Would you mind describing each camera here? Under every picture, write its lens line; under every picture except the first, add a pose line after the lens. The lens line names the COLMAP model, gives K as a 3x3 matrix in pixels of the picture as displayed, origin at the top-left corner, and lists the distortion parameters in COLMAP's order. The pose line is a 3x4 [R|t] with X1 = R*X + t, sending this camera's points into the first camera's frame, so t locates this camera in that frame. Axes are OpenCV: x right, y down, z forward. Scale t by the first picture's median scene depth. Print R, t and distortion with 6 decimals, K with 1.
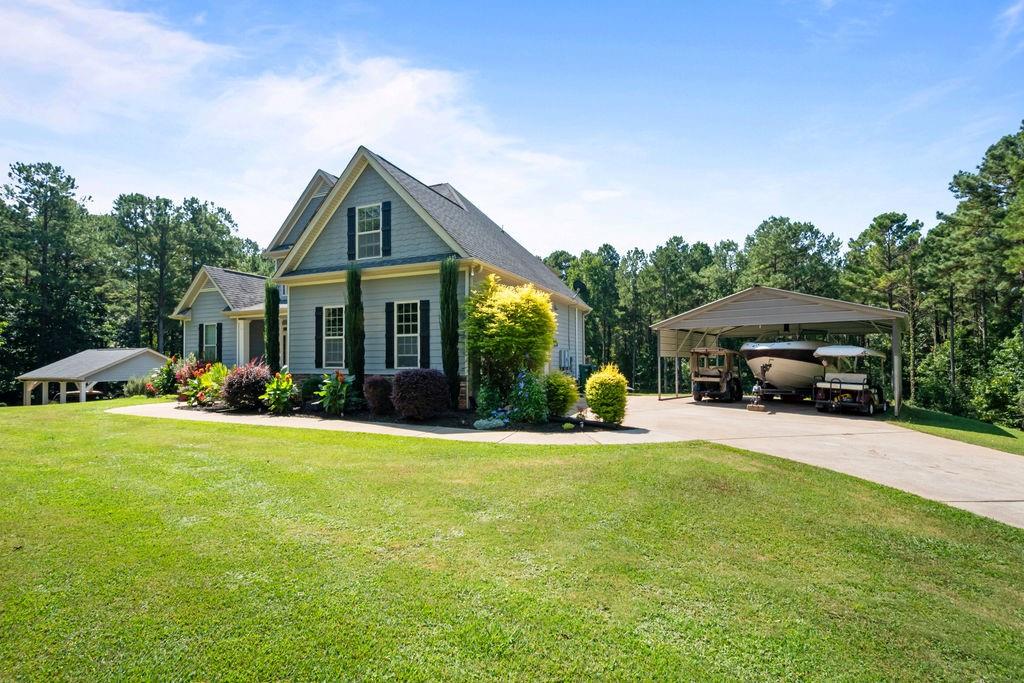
lens RADIAL K [[446.9, 0, 522.8], [0, 446.9, 353.1], [0, 0, 1]] dist [-0.007826, 0.000140]
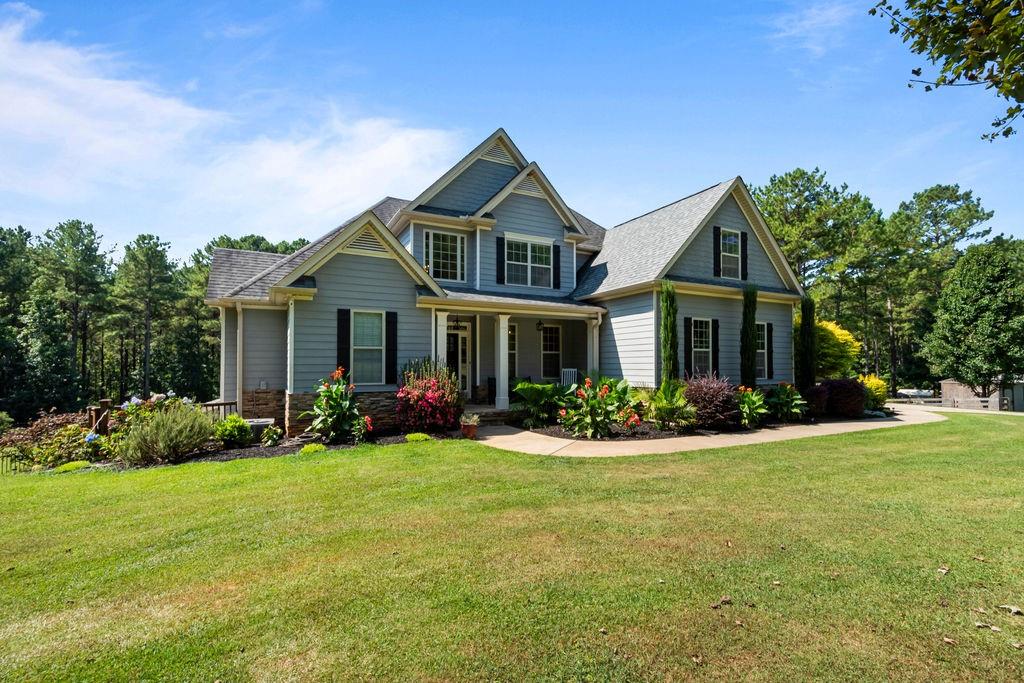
lens RADIAL K [[454.1, 0, 514.2], [0, 454.1, 351.9], [0, 0, 1]] dist [0.002038, 0.000529]
pose [[0.647068, 0.029292, 0.761870, -1.494407], [-0.011987, 0.999529, -0.028248, 0.003102], [-0.762338, 0.009146, 0.647114, 0.675692]]
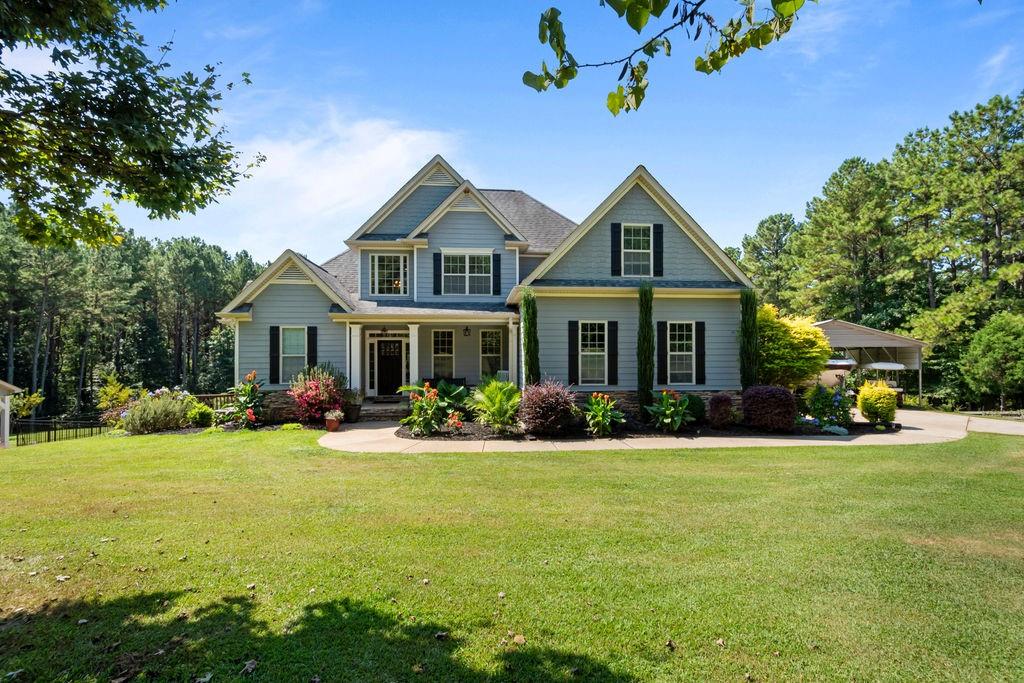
lens RADIAL K [[449.2, 0, 514.4], [0, 449.2, 352.4], [0, 0, 1]] dist [0.003910, -0.000062]
pose [[0.887990, 0.010438, 0.459745, -1.041923], [-0.007926, 0.999941, -0.007394, -0.029524], [-0.459795, 0.002921, 0.888020, 0.217074]]
